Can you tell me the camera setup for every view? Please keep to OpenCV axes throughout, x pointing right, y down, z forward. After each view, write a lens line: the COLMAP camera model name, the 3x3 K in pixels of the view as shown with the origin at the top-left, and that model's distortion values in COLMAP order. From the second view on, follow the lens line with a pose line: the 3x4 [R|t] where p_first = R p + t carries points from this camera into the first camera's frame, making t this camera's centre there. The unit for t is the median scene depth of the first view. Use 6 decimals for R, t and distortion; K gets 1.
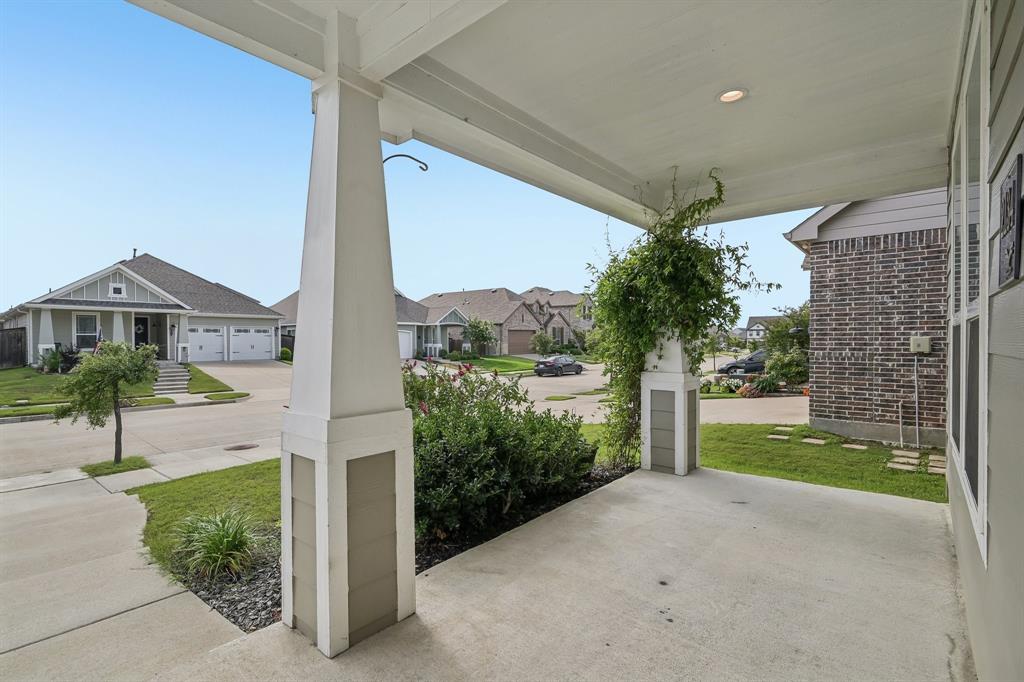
lens RADIAL K [[475.9, 0, 514.1], [0, 475.9, 346.6], [0, 0, 1]] dist [0.003026, 0.000148]
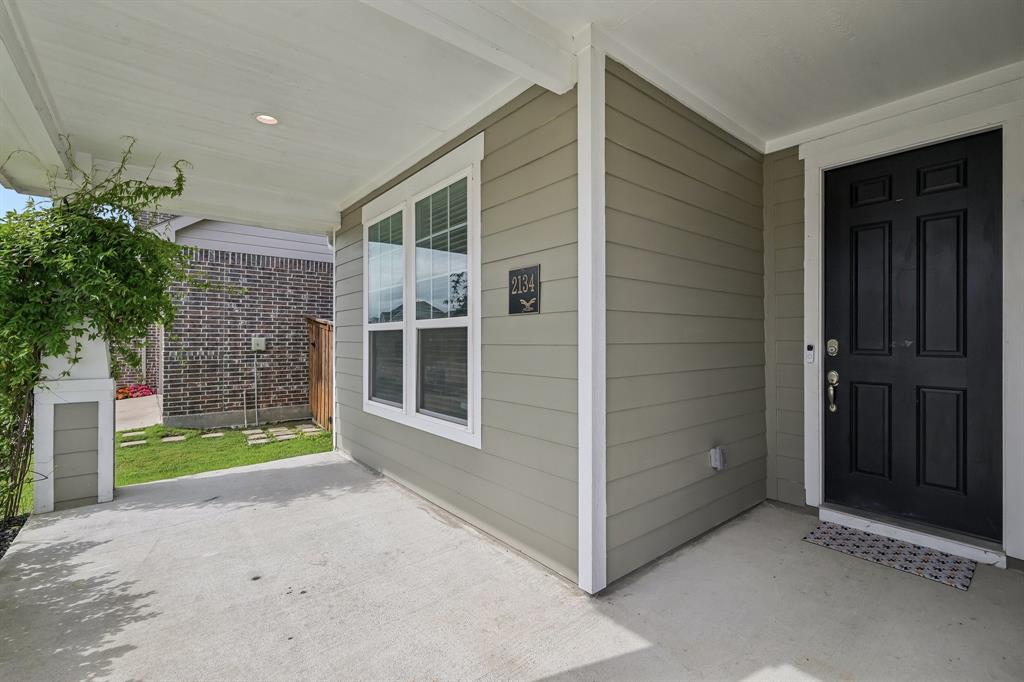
lens RADIAL K [[447.3, 0, 513.7], [0, 447.3, 339.0], [0, 0, 1]] dist [-0.002186, -0.000293]
pose [[0.186291, 0.006858, 0.982471, -0.188283], [0.012831, 0.999873, -0.009413, 0.001908], [-0.982411, 0.014360, 0.186180, 0.101711]]
